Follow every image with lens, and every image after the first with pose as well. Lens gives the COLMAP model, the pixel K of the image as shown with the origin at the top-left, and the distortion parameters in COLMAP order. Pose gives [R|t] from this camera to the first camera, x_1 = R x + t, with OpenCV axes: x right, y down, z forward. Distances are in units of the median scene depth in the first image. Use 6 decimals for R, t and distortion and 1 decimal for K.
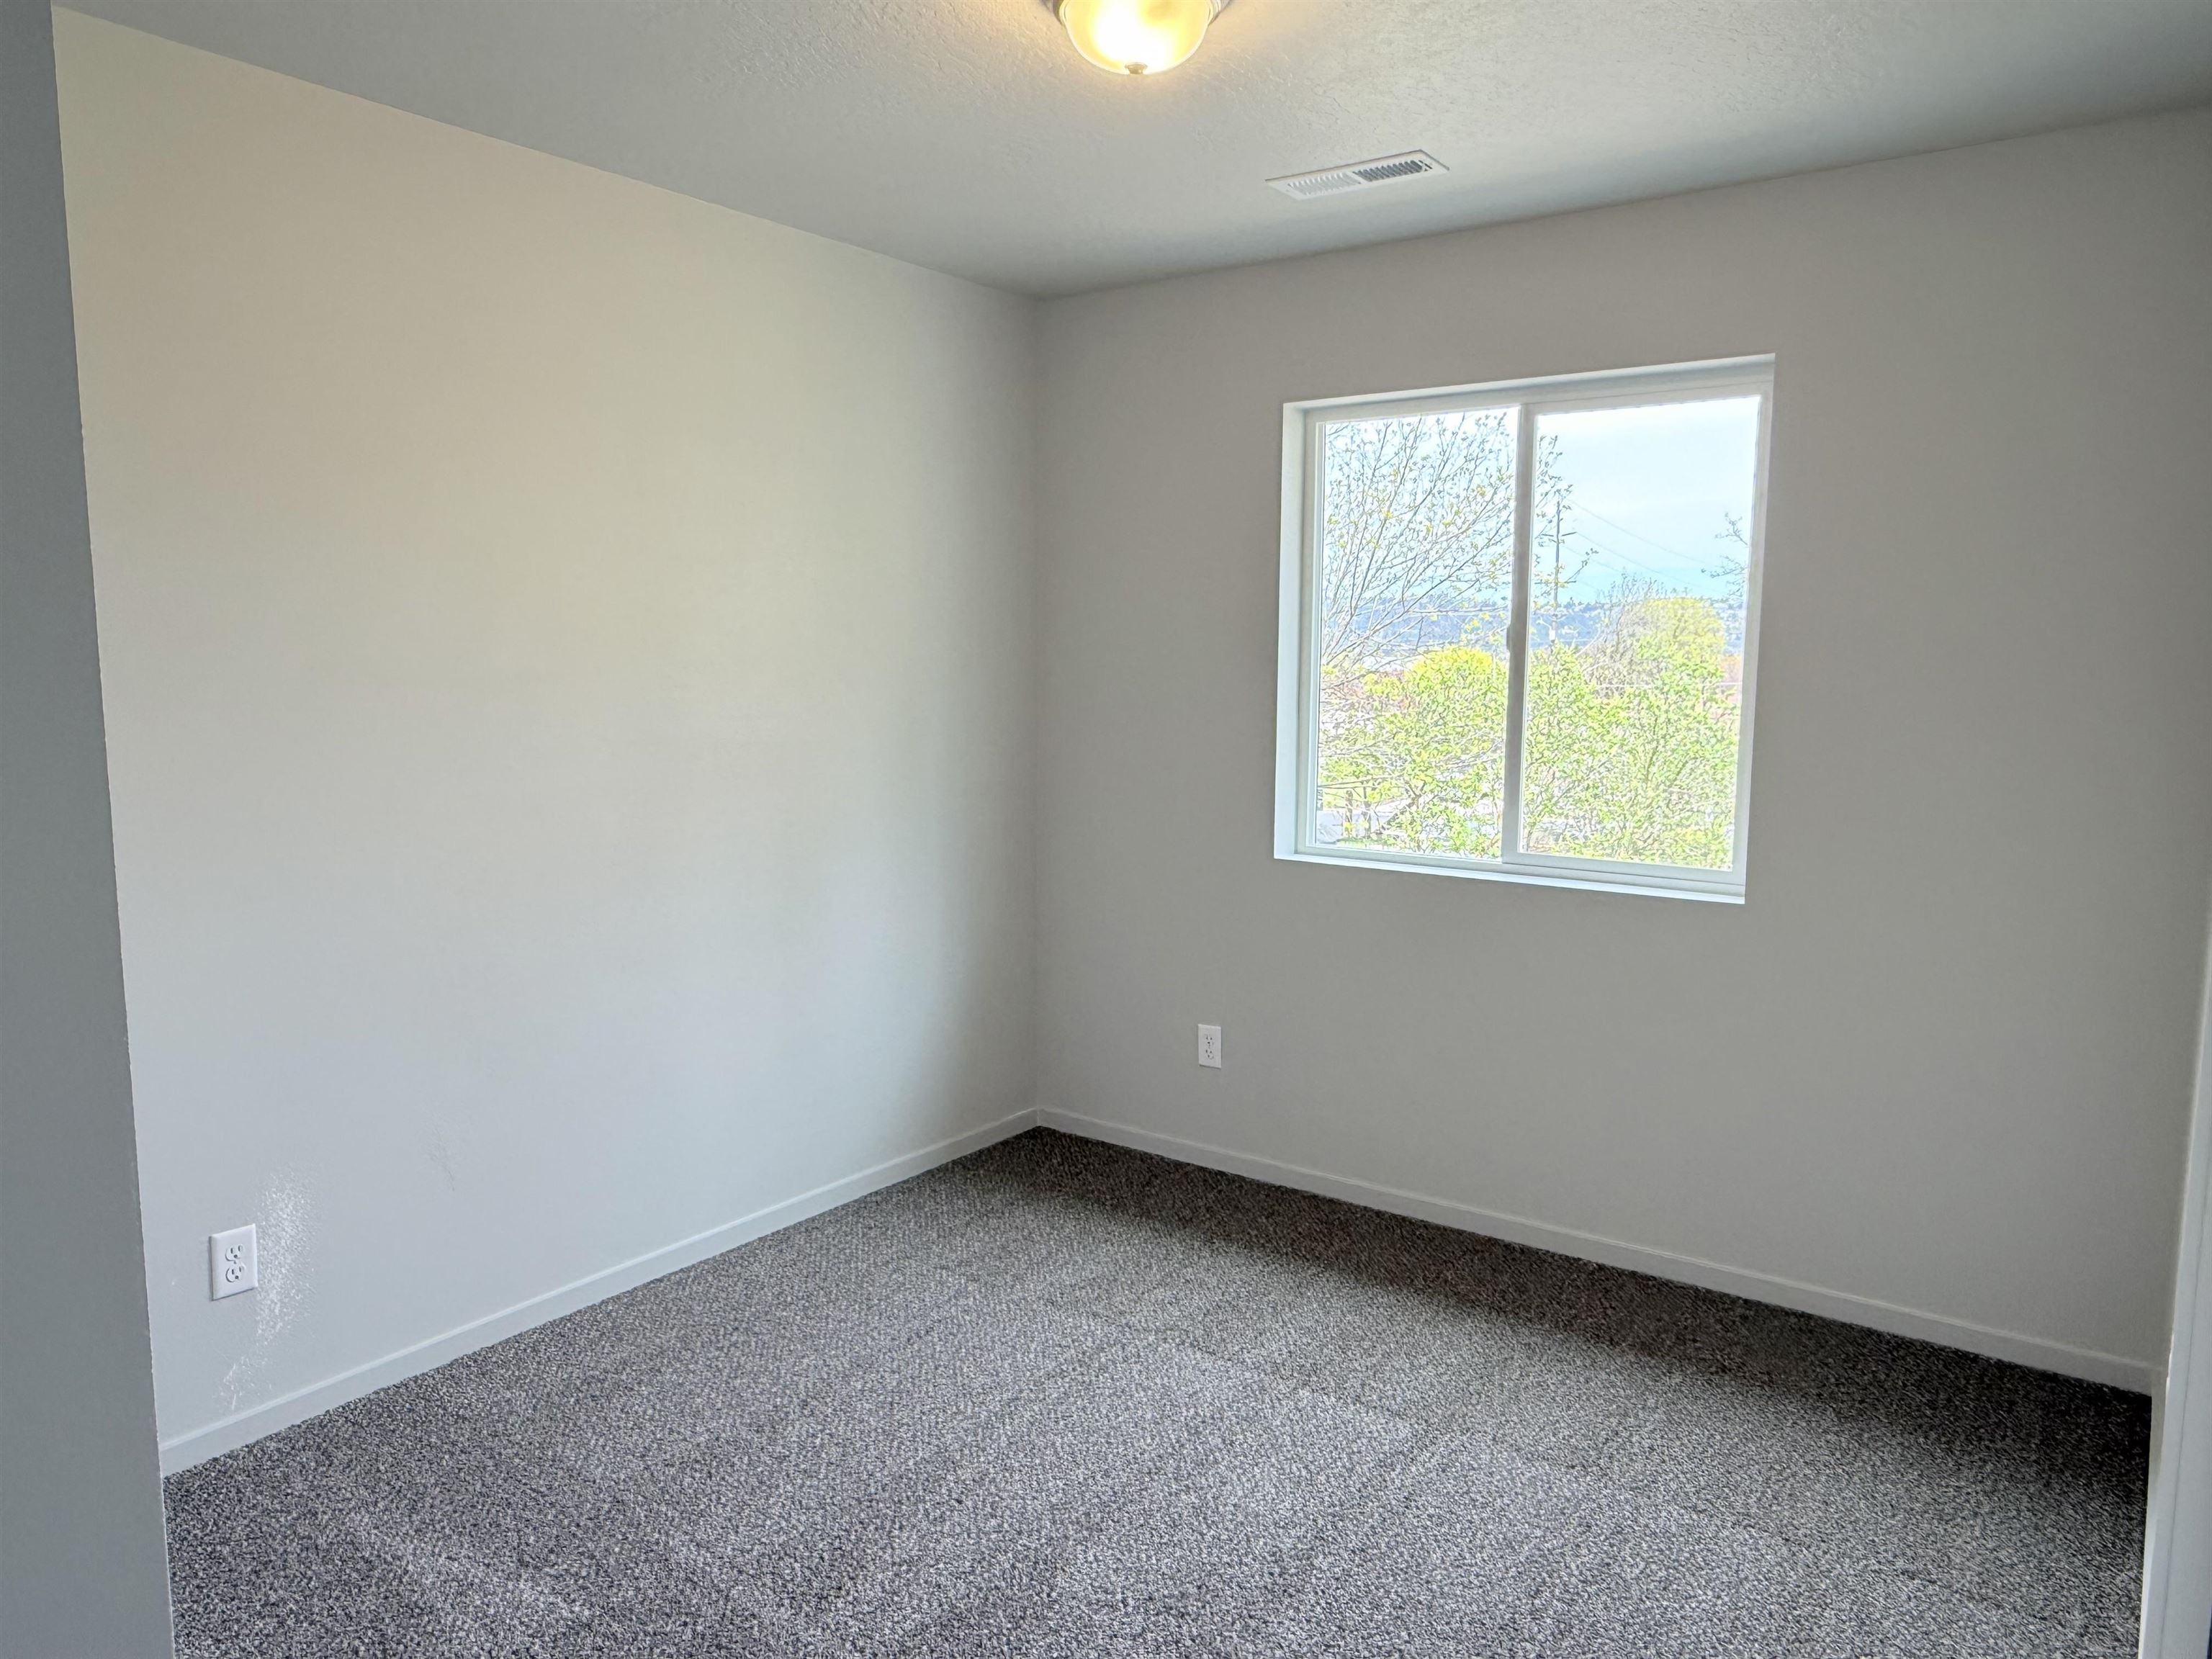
lens RADIAL K [[1492.7, 0, 1106.8], [0, 1492.7, 824.3], [0, 0, 1]] dist [0.002209, 0.000337]
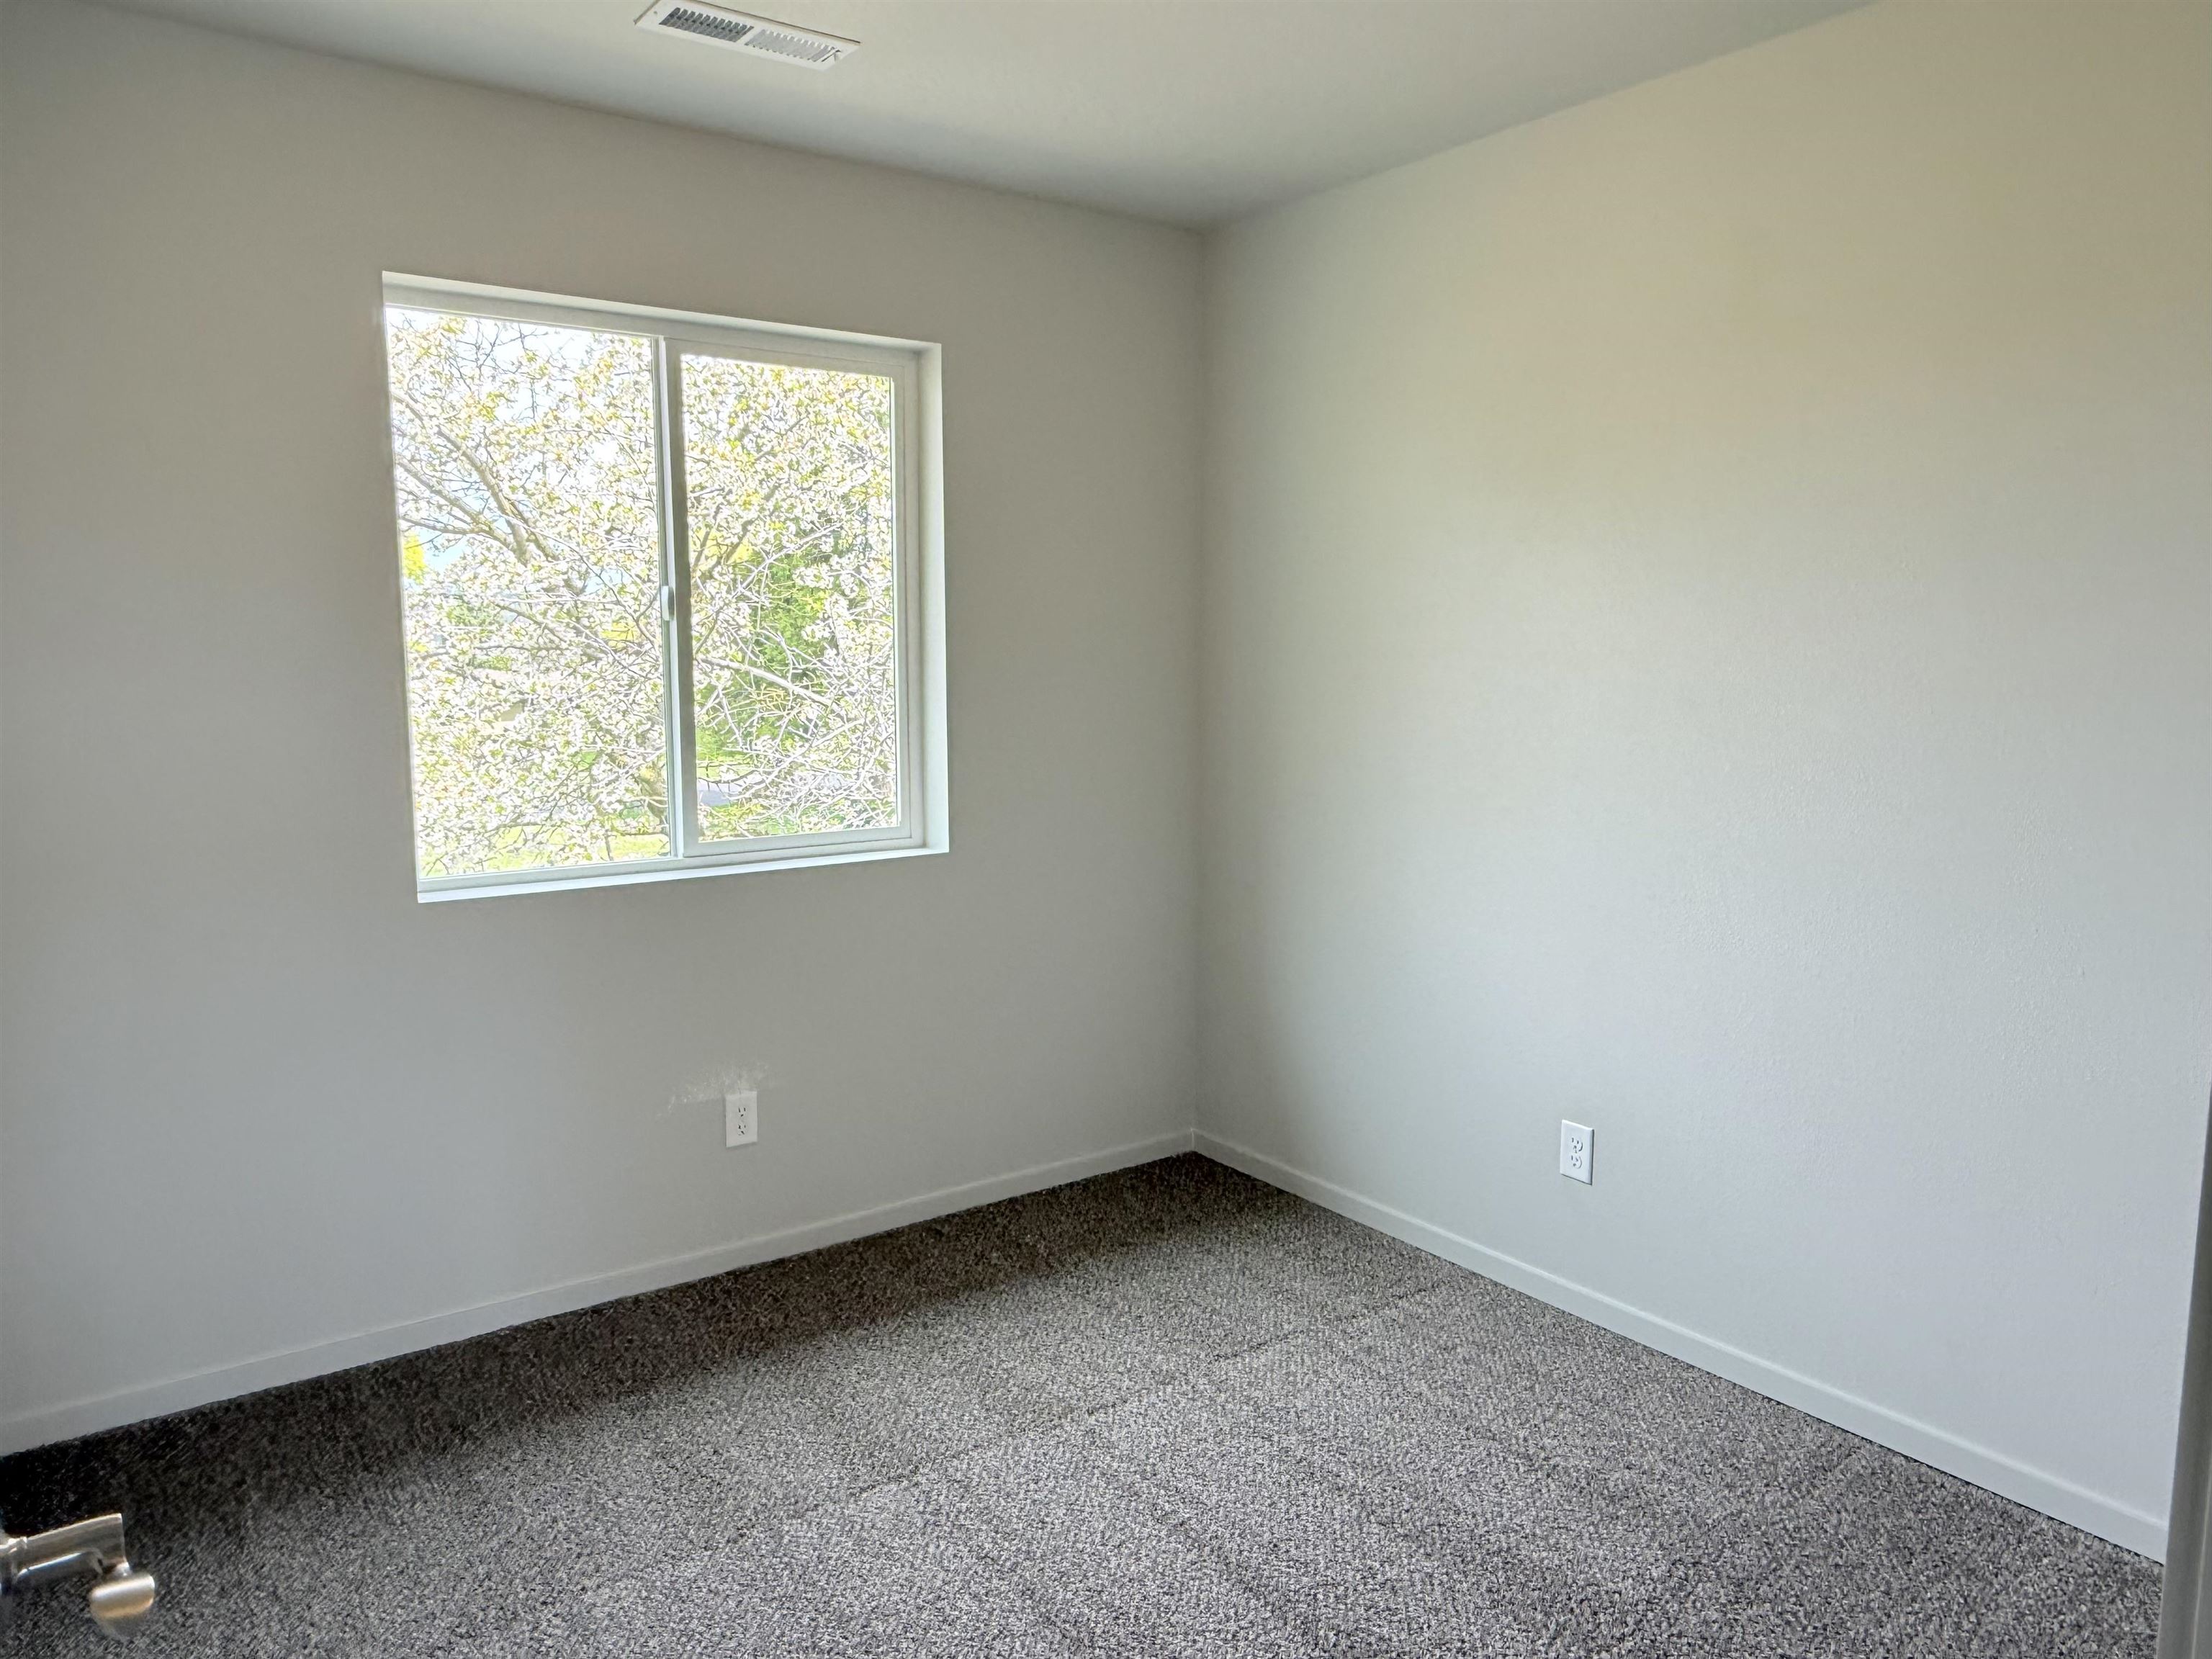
lens RADIAL K [[1492.7, 0, 1106.5], [0, 1492.7, 837.6], [0, 0, 1]] dist [0.002209, 0.000337]
pose [[0.310928, -0.114848, 0.943469, -0.514296], [0.110166, 0.990336, 0.084247, -0.034880], [-0.944027, 0.077743, 0.320576, 0.497581]]
